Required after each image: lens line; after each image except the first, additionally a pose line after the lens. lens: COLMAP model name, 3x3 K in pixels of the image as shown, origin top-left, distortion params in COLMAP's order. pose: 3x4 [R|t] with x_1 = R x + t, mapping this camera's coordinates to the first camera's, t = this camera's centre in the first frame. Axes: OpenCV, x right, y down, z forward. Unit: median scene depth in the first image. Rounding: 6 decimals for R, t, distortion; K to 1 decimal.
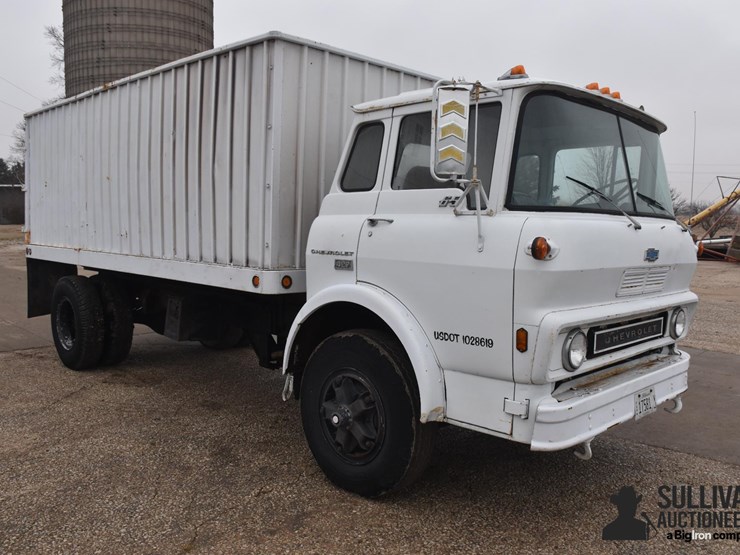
lens RADIAL K [[662.2, 0, 371.3], [0, 662.2, 275.0], [0, 0, 1]] dist [-0.139856, 0.102396]
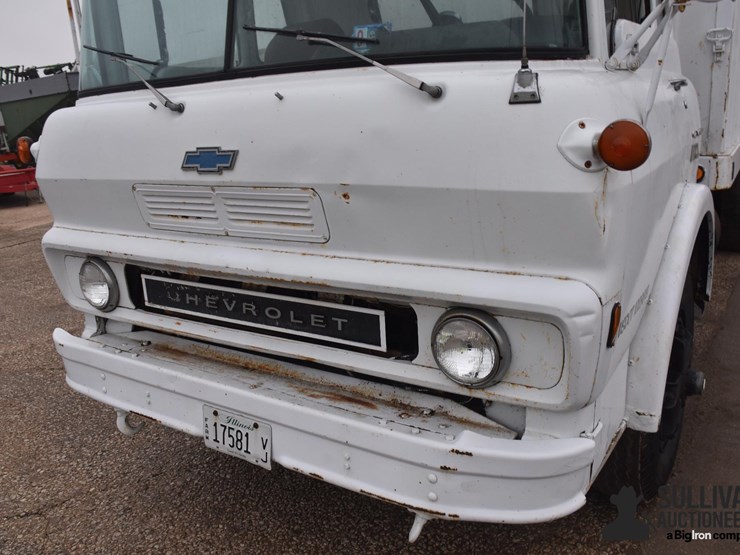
lens RADIAL K [[663.8, 0, 370.0], [0, 663.8, 277.5], [0, 0, 1]] dist [-0.142220, 0.107069]
pose [[0.202902, 0.229241, -0.951987, 0.933354], [-0.008045, 0.972567, 0.232482, -0.060006], [0.979166, -0.039513, 0.199180, 0.994740]]
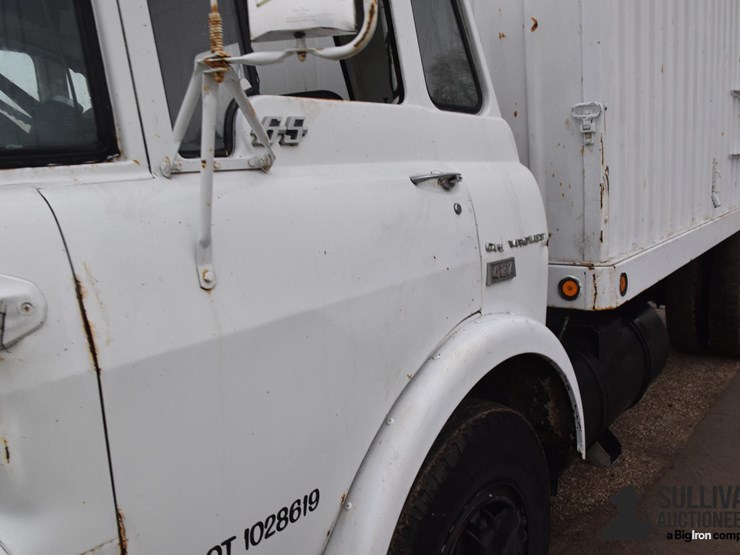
lens RADIAL K [[653.5, 0, 369.2], [0, 653.5, 279.6], [0, 0, 1]] dist [-0.151677, 0.106671]
pose [[0.089457, 0.134510, -0.986866, 0.809348], [-0.014512, 0.990909, 0.133745, -0.090203], [0.995885, 0.002357, 0.090596, 1.310693]]
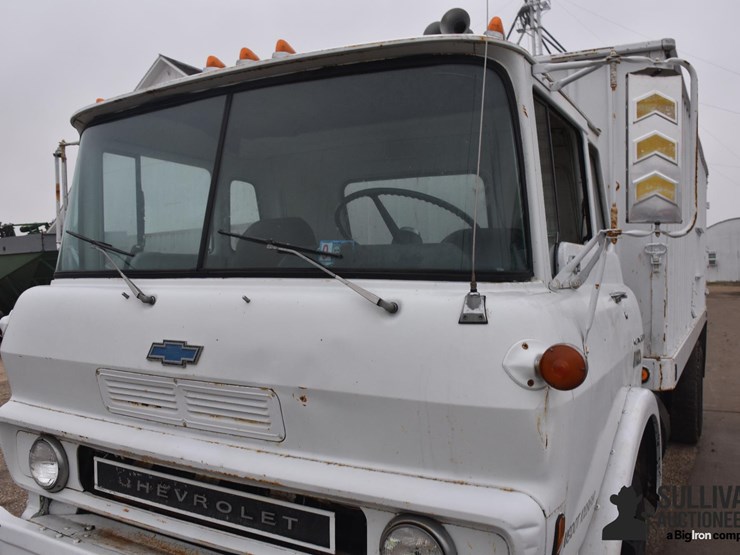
lens RADIAL K [[662.2, 0, 371.3], [0, 662.2, 275.0], [0, 0, 1]] dist [-0.139856, 0.102396]
pose [[0.254992, -0.015927, -0.966812, 0.953058], [-0.061233, 0.997591, -0.032584, -0.083703], [0.965002, 0.067510, 0.253403, 0.993014]]
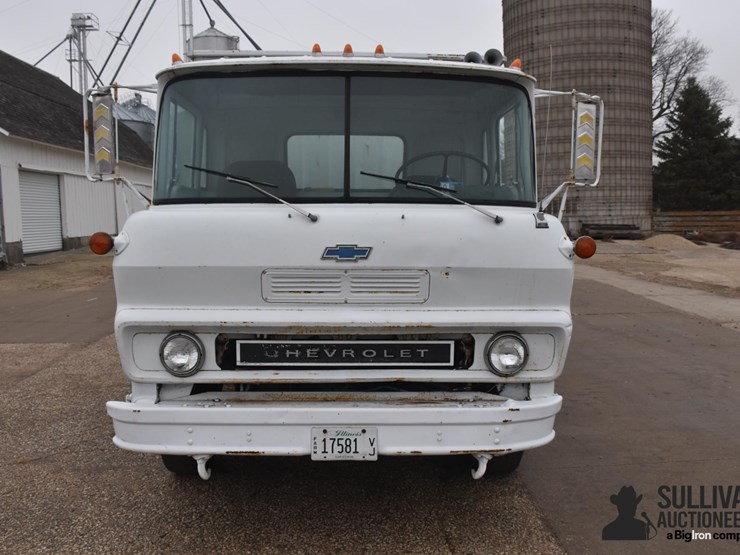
lens RADIAL K [[662.2, 0, 371.3], [0, 662.2, 275.0], [0, 0, 1]] dist [-0.139856, 0.102396]
pose [[0.737103, 0.044220, -0.674332, 0.963169], [-0.039732, 0.998966, 0.022078, -0.023009], [0.674612, 0.010519, 0.738098, 0.431039]]
